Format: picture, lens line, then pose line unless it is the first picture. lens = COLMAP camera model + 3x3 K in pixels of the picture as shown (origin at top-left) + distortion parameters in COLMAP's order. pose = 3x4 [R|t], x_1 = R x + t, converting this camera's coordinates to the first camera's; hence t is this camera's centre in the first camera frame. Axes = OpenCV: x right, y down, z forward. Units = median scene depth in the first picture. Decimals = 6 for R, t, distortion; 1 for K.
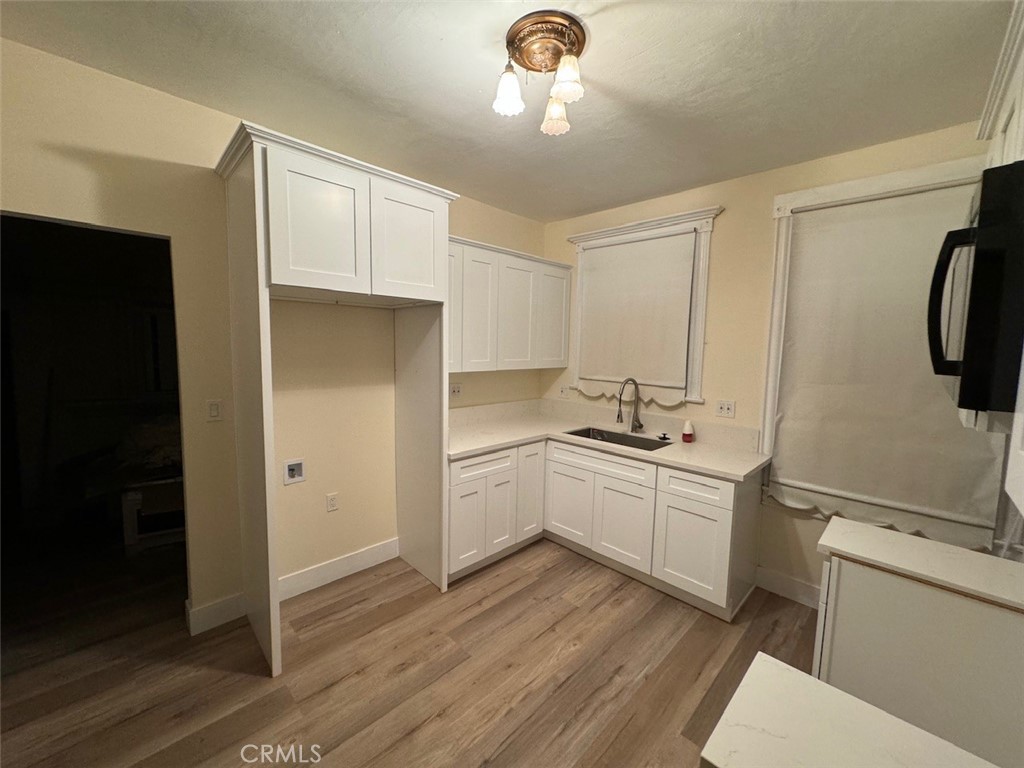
lens RADIAL K [[406.8, 0, 508.9], [0, 406.8, 380.2], [0, 0, 1]] dist [0.000000, -0.000419]
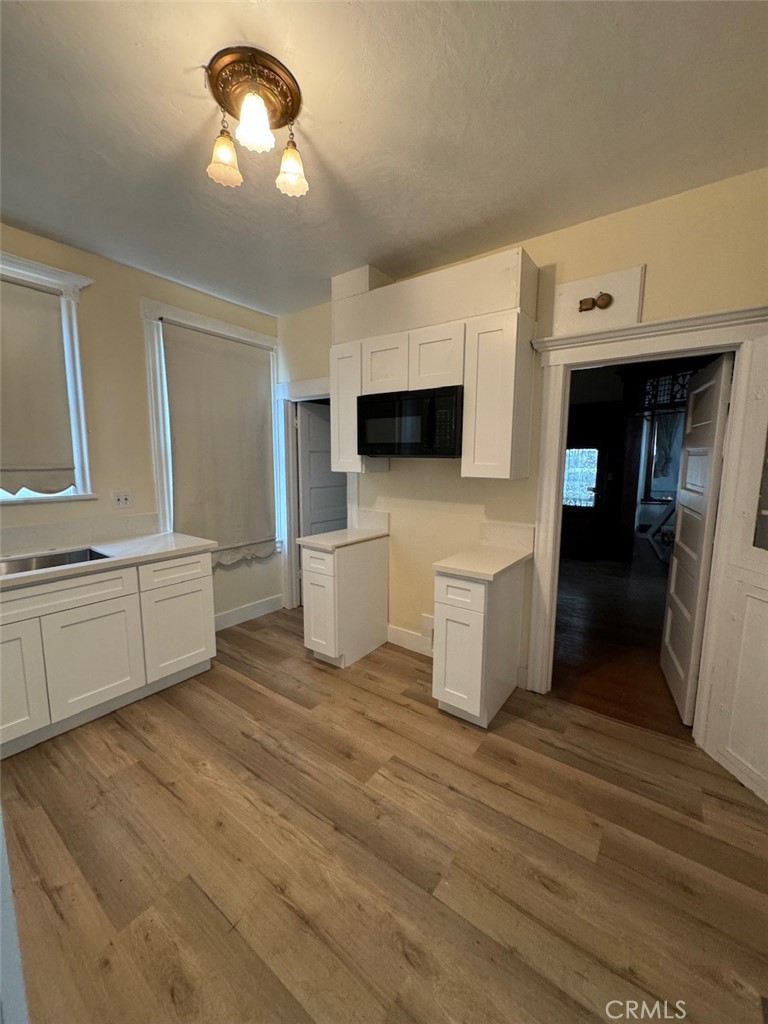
lens RADIAL K [[406.8, 0, 385.9], [0, 406.8, 509.3], [0, 0, 1]] dist [0.000000, -0.000419]
pose [[-0.152077, -0.148755, 0.977110, -0.591978], [0.071623, 0.984351, 0.161004, -0.023244], [-0.985770, 0.094469, -0.139043, 0.566227]]
